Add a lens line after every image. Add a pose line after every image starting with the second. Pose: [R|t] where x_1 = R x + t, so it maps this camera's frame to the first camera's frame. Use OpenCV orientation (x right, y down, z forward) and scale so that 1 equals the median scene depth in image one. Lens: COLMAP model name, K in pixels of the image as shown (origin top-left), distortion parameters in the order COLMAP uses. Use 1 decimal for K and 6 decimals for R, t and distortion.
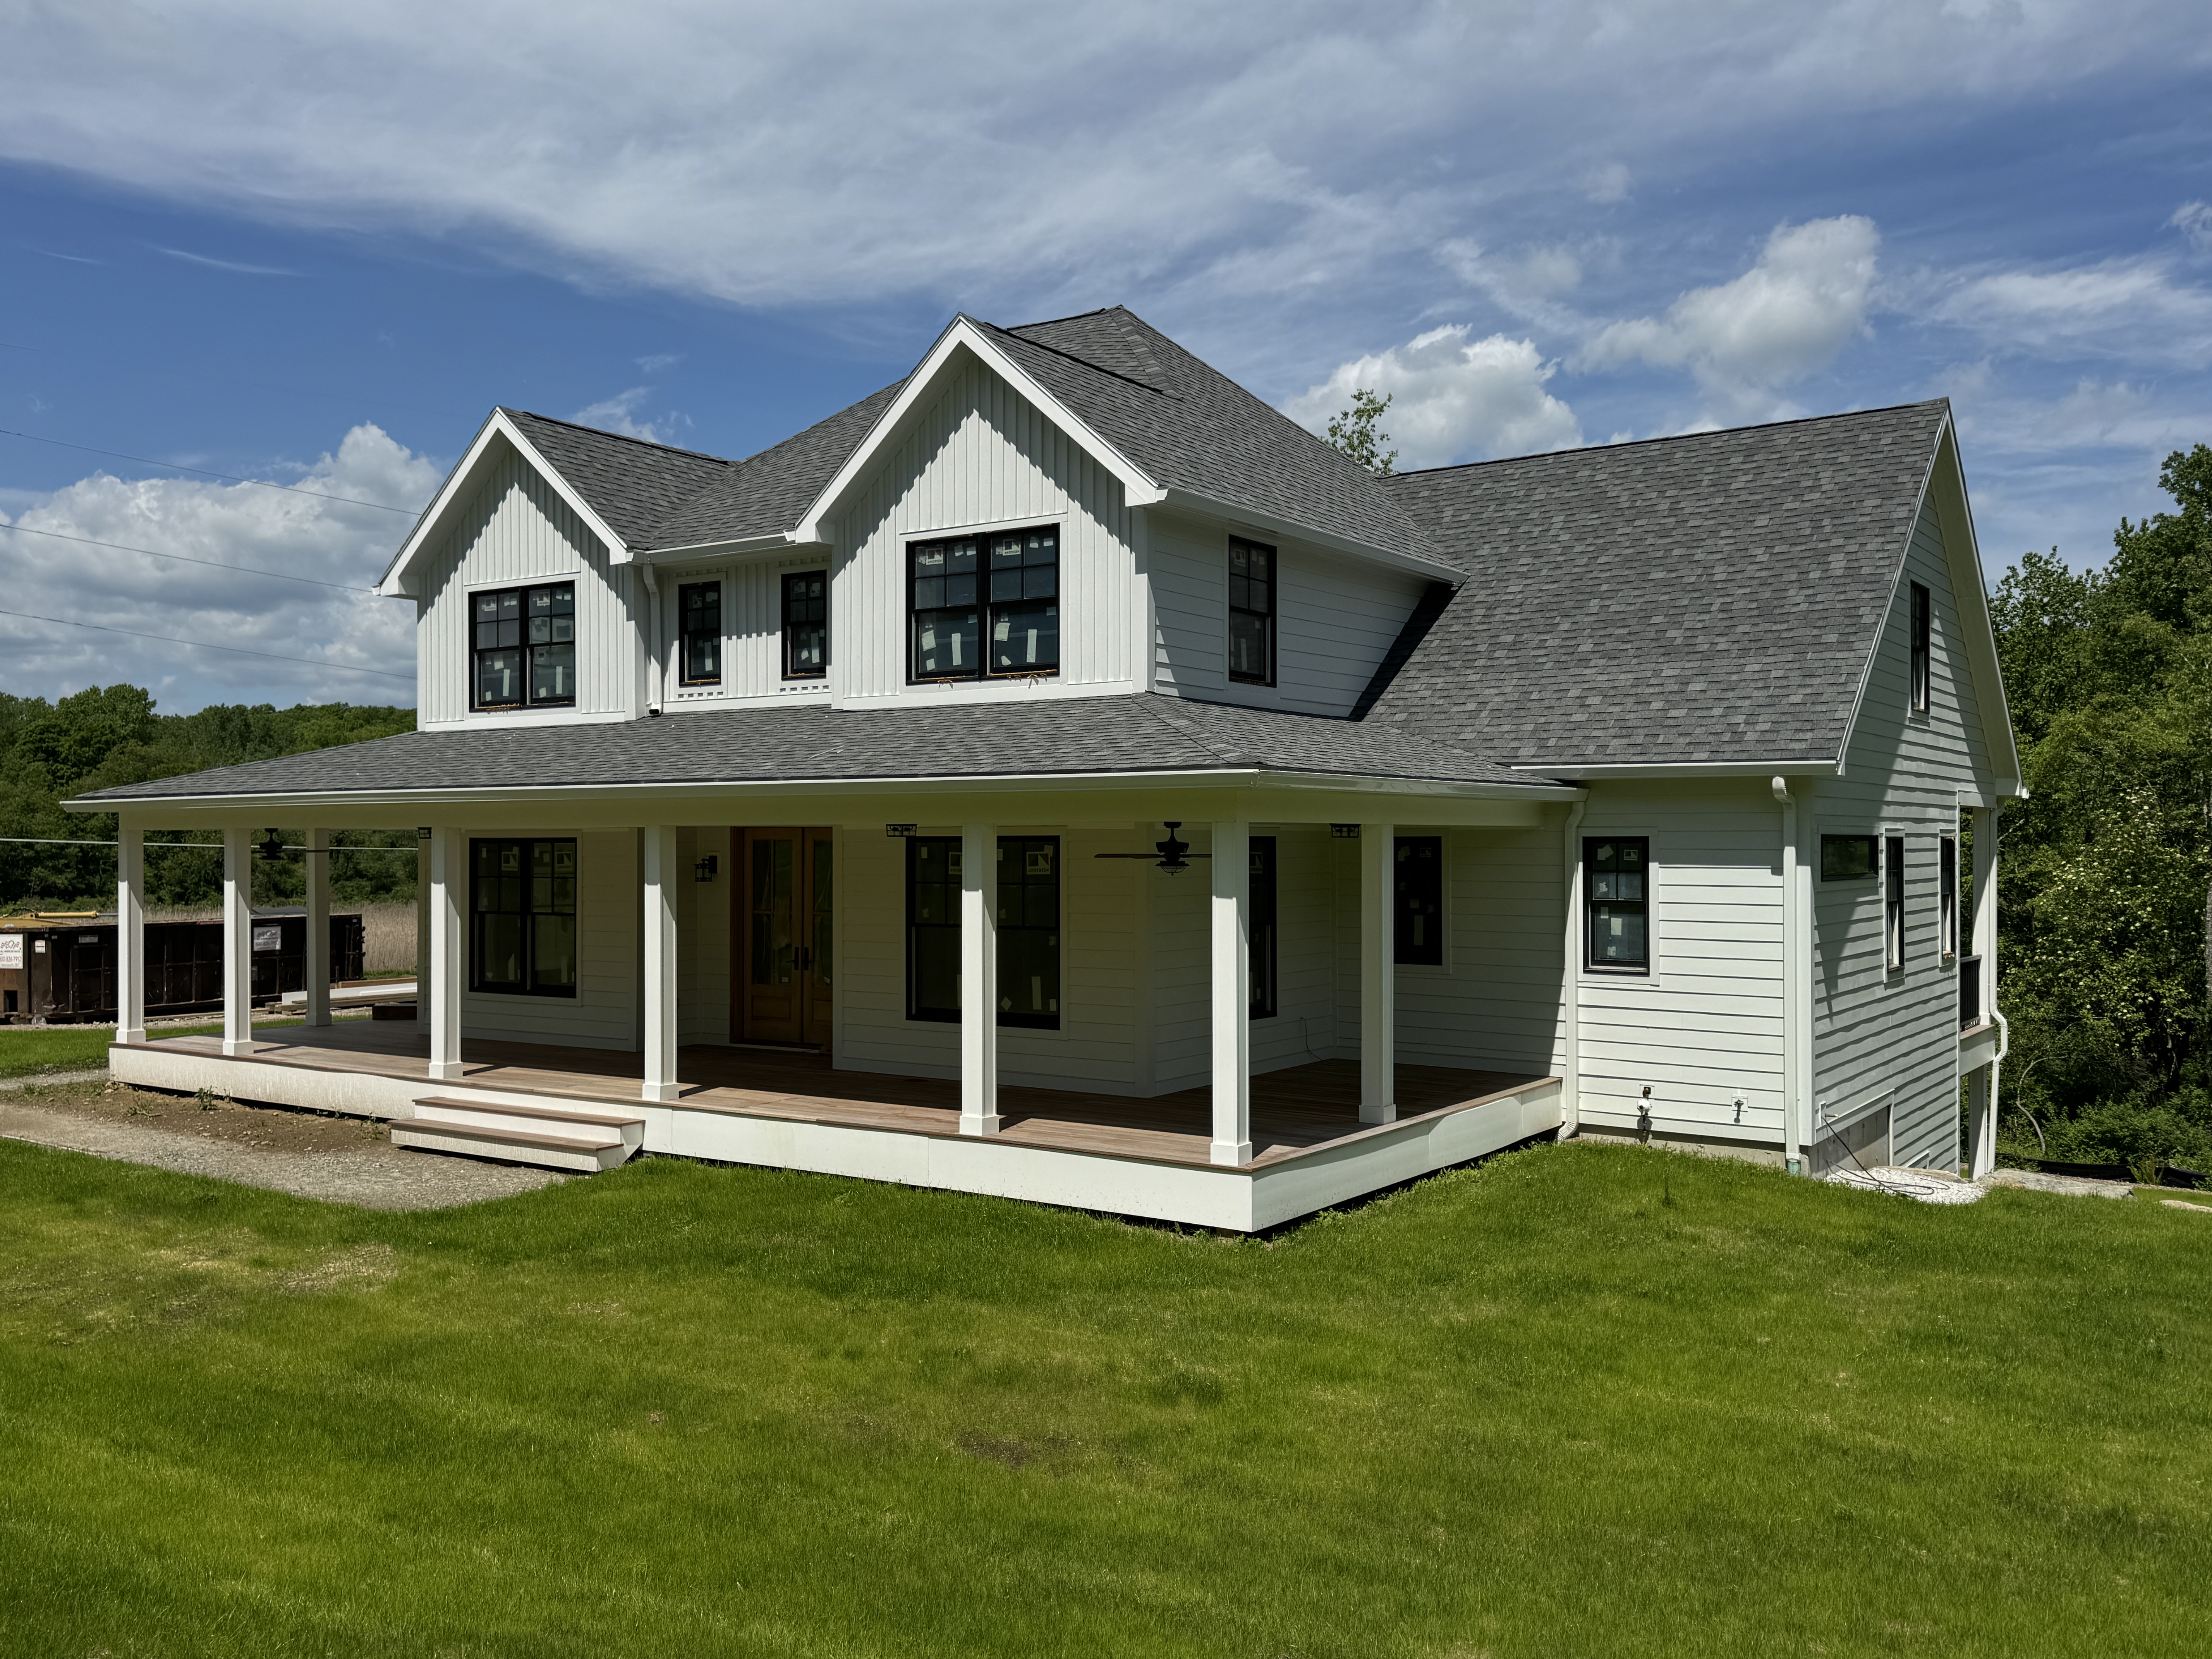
lens RADIAL K [[1870.4, 0, 1095.9], [0, 1870.4, 838.7], [0, 0, 1]] dist [0.064253, -0.034618]
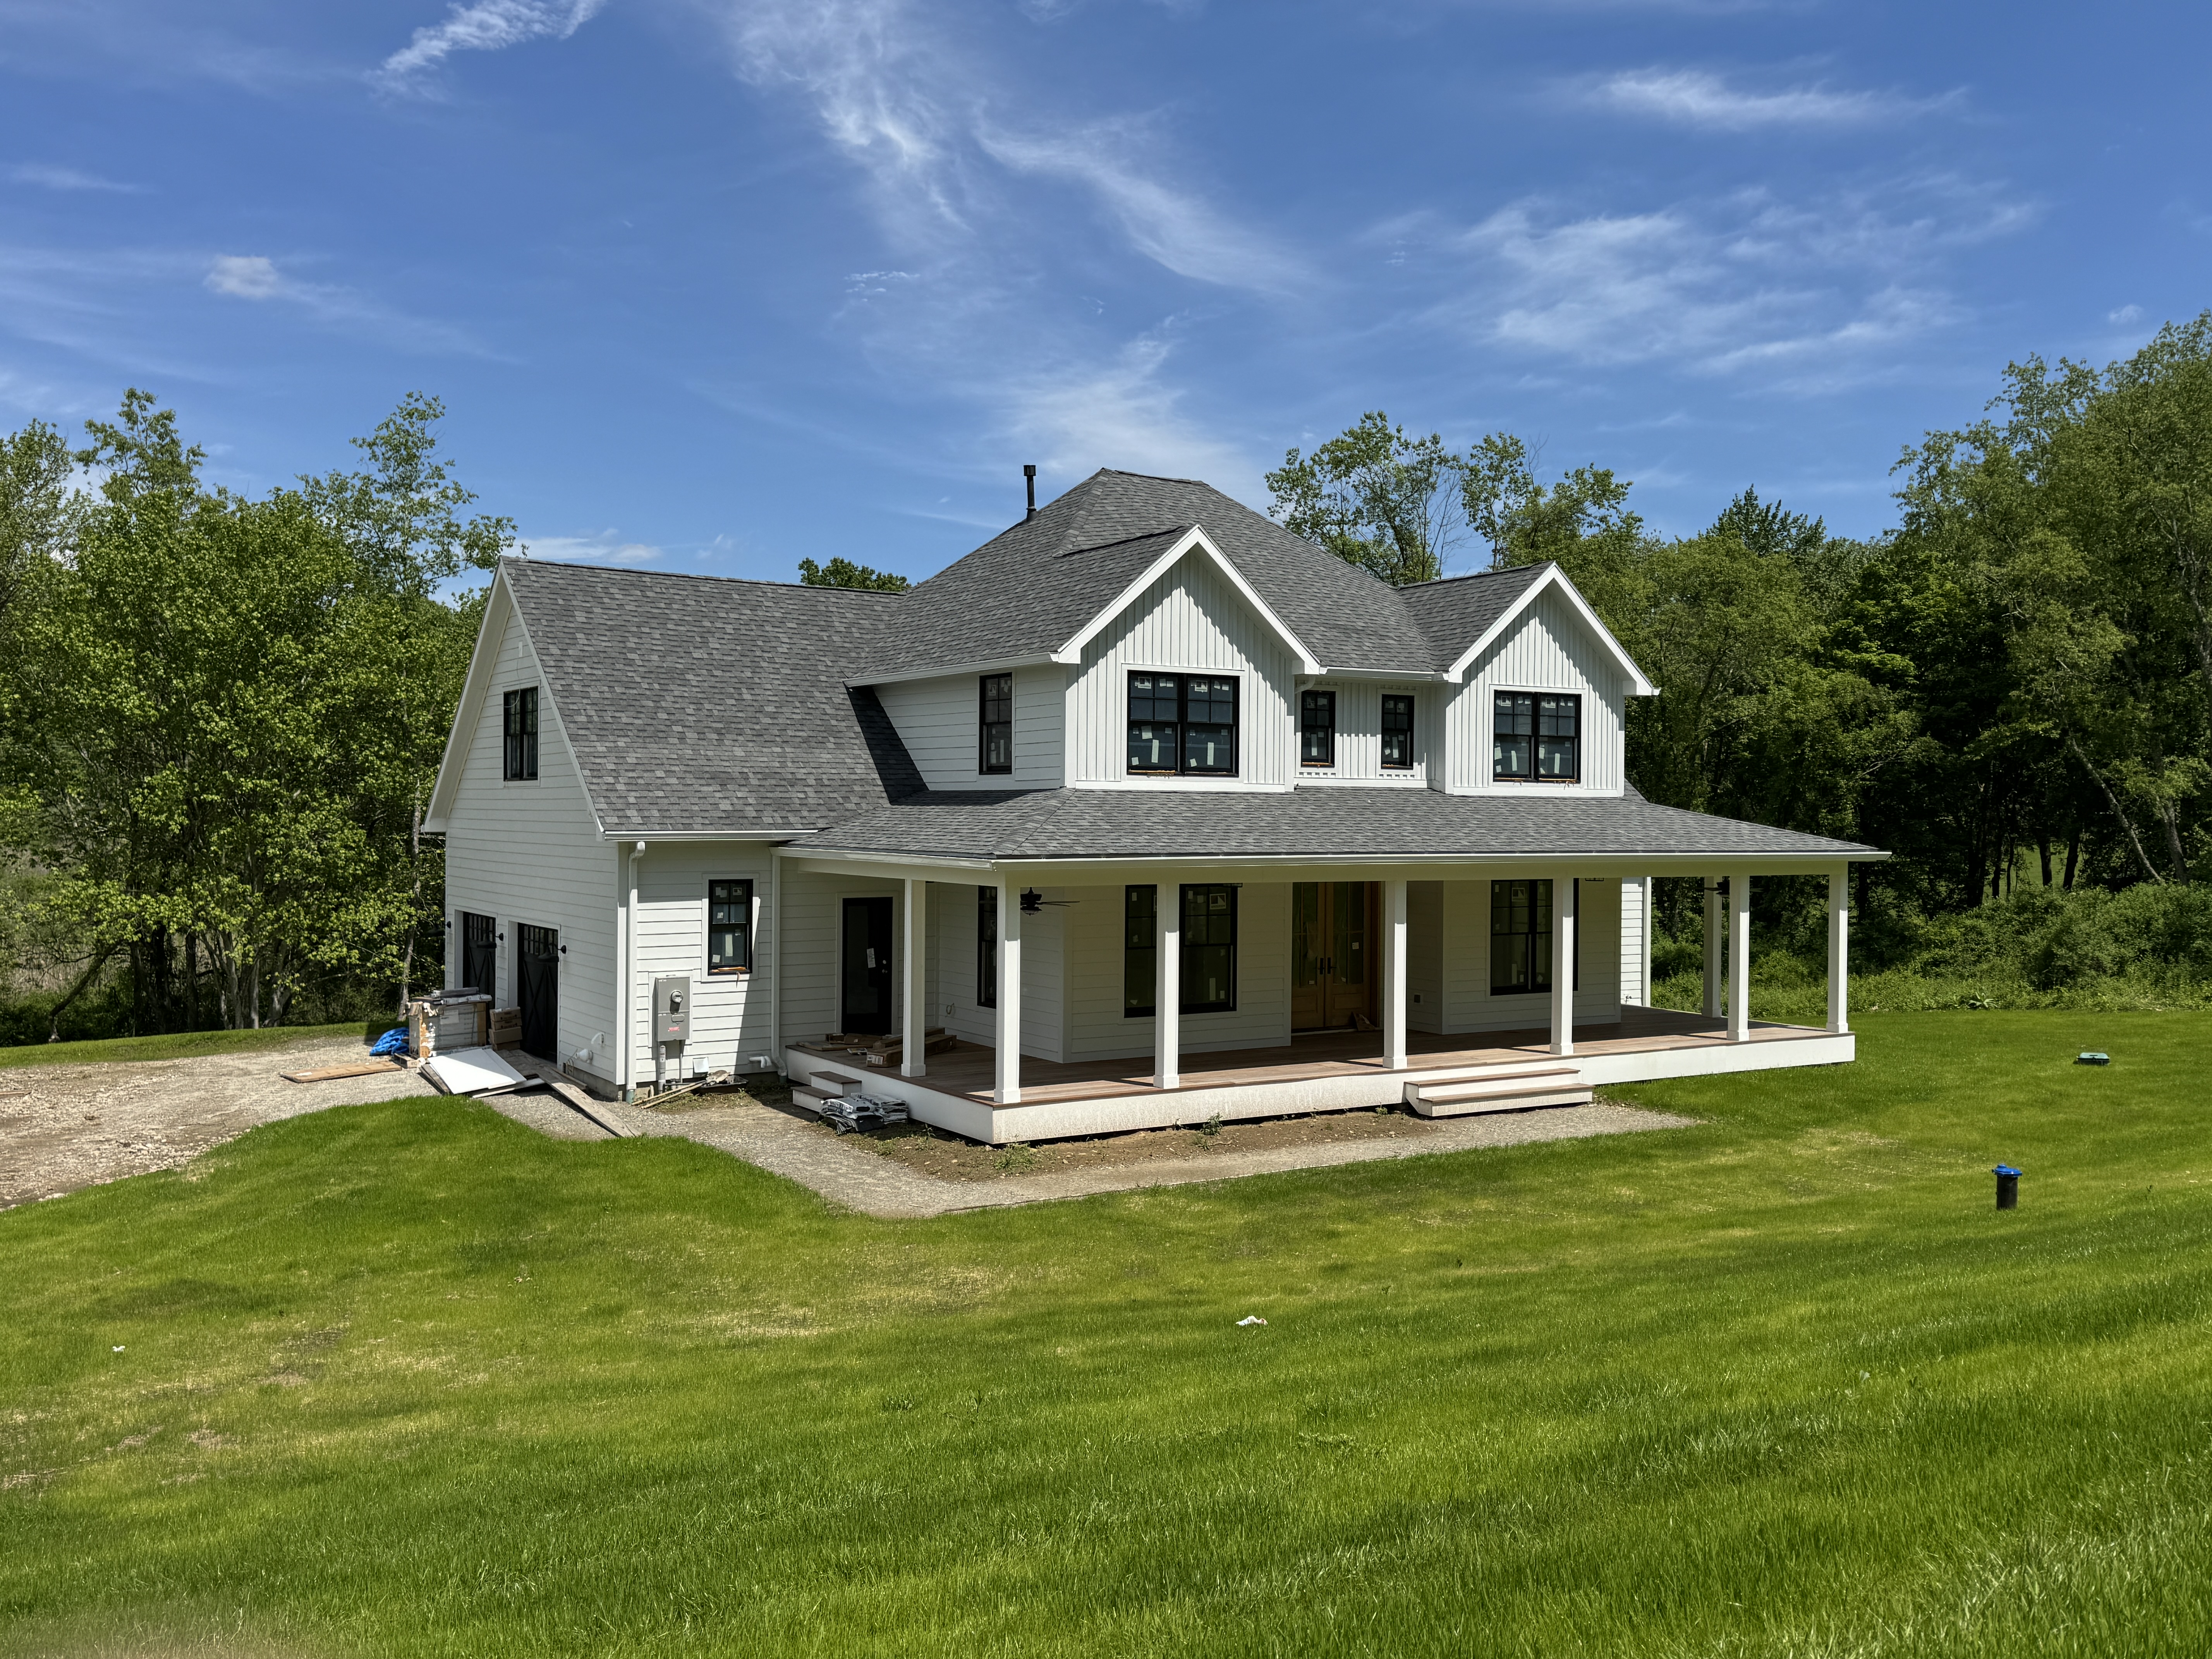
lens RADIAL K [[1870.4, 0, 1094.8], [0, 1870.4, 844.8], [0, 0, 1]] dist [0.064253, -0.034618]
pose [[0.398447, -0.022534, 0.916914, -1.635773], [-0.019359, 0.999269, 0.032970, -0.072459], [-0.916987, -0.030887, 0.397720, 0.660697]]
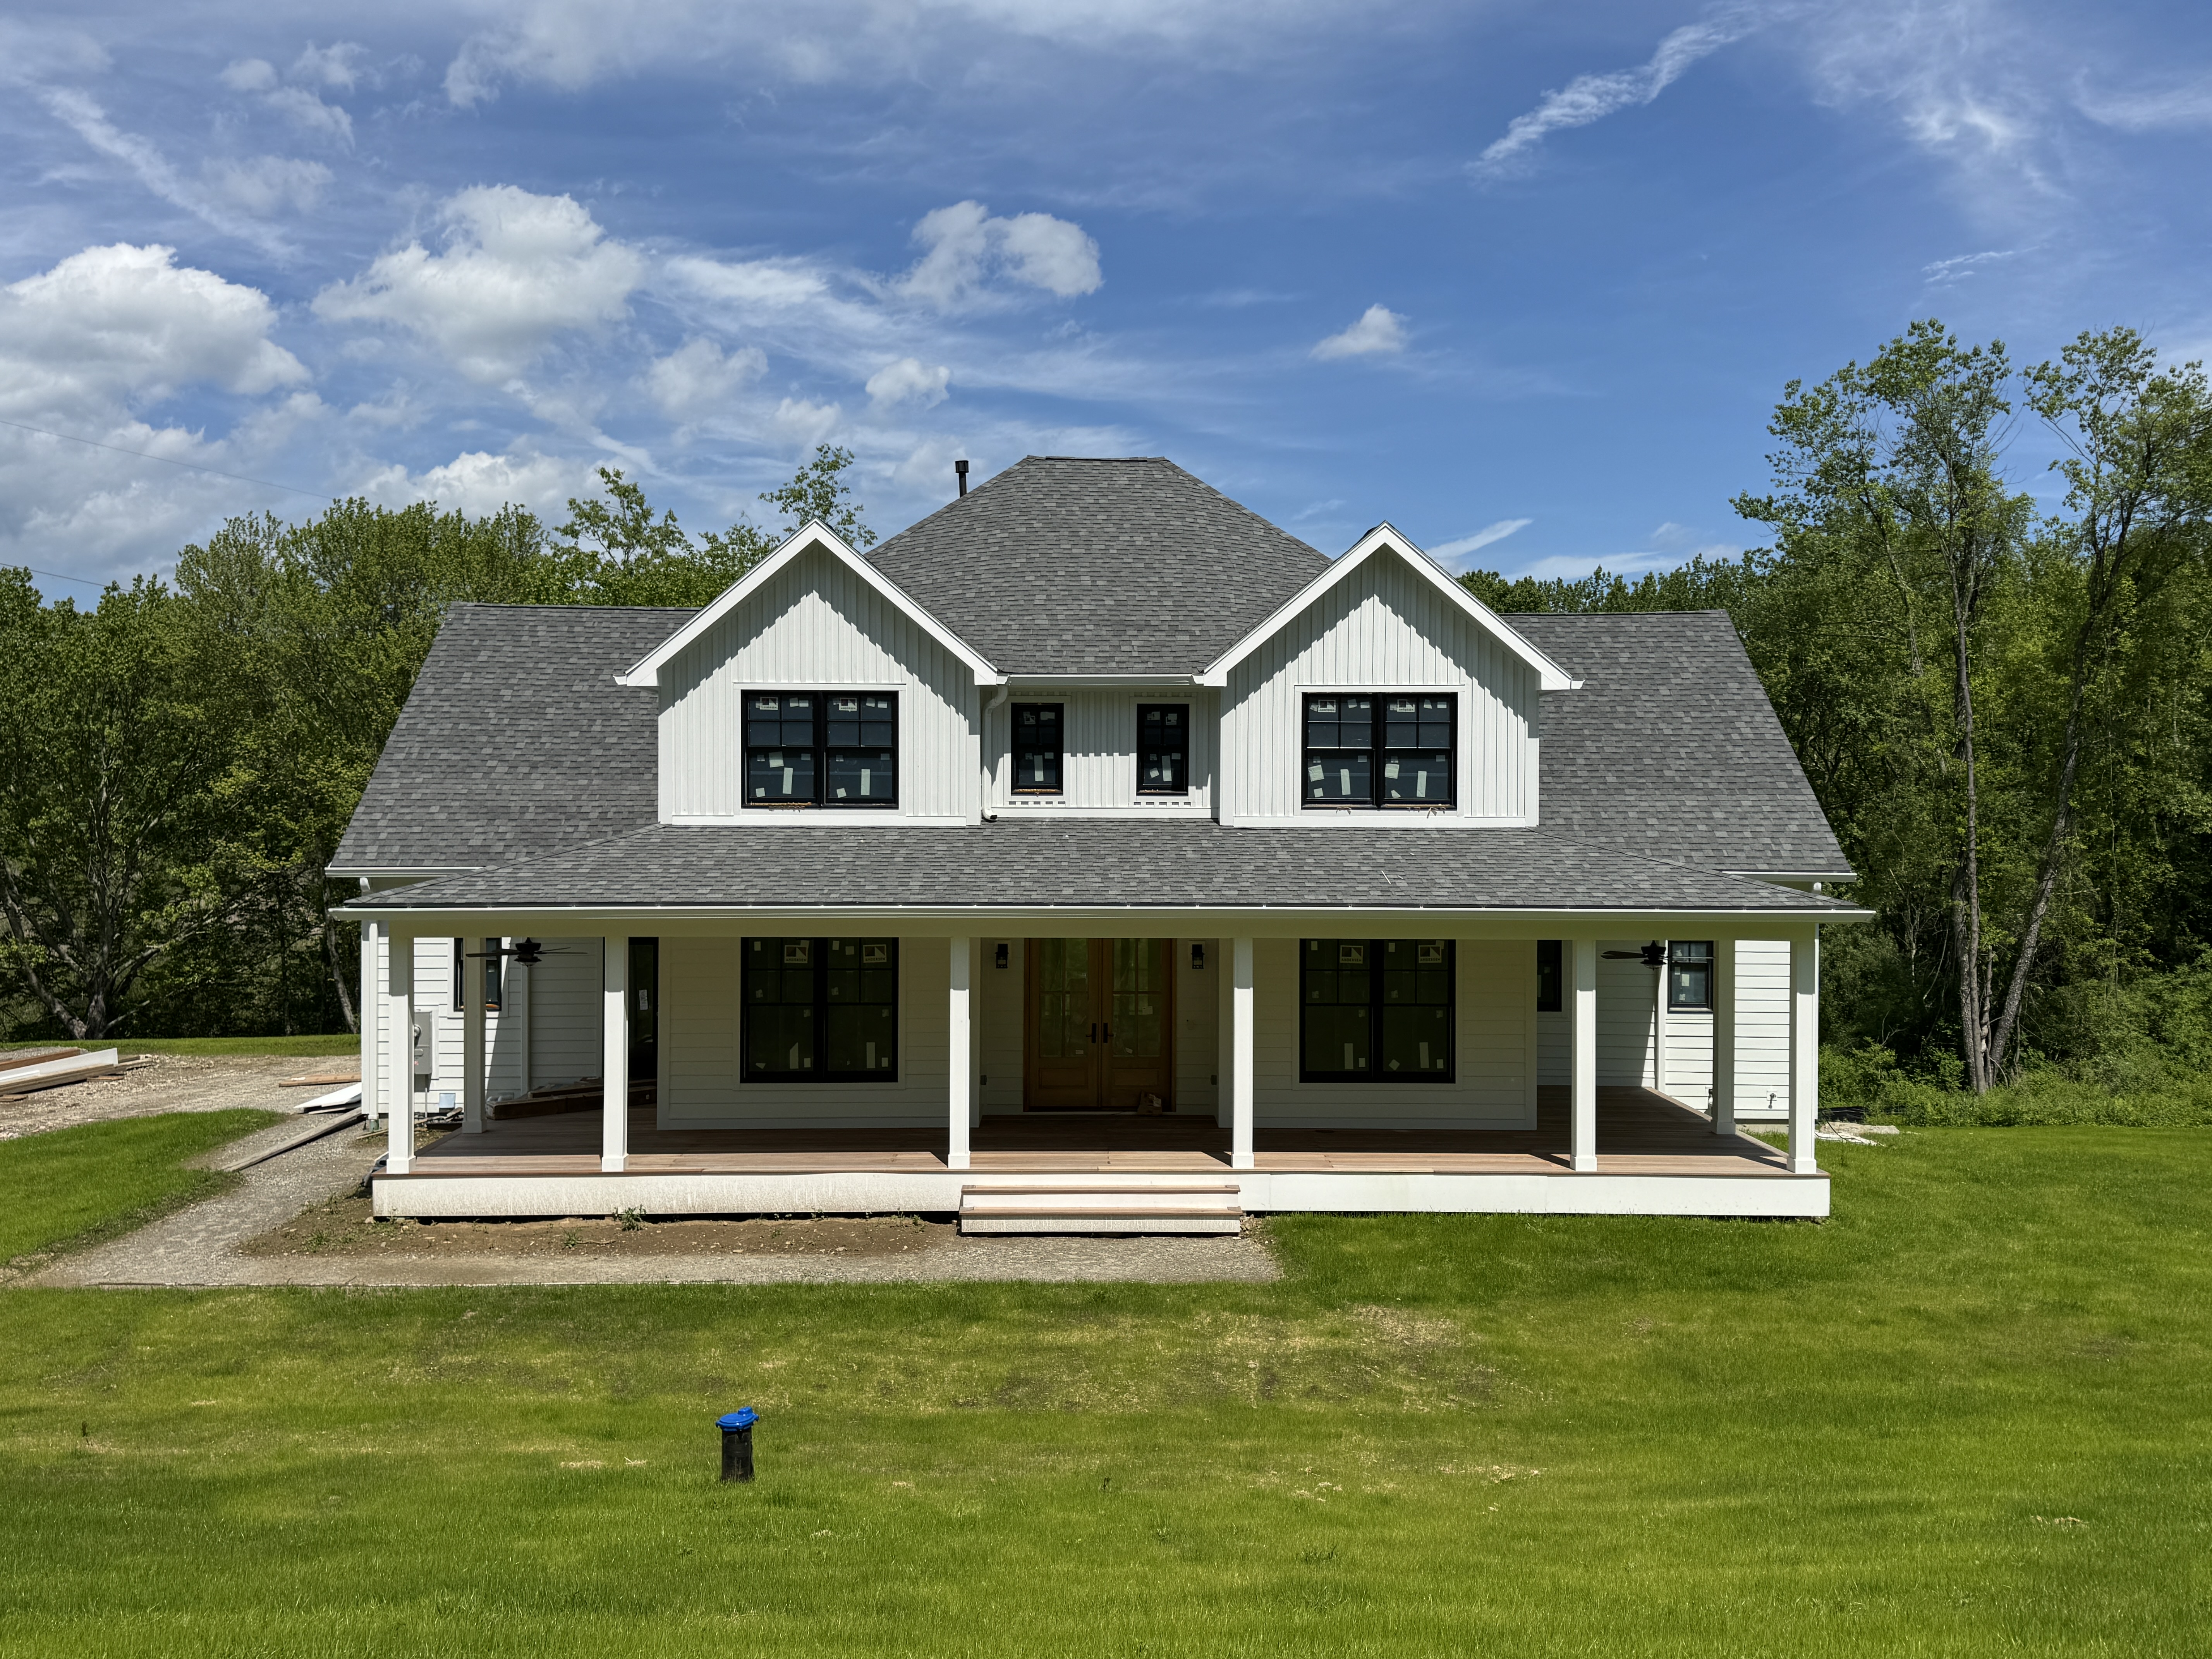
lens RADIAL K [[1870.4, 0, 1120.6], [0, 1870.4, 807.6], [0, 0, 1]] dist [0.064253, -0.034618]
pose [[0.812292, 0.006692, 0.583212, -0.889654], [-0.003910, 0.999974, -0.006027, -0.073120], [-0.583238, 0.002615, 0.812297, 0.070693]]
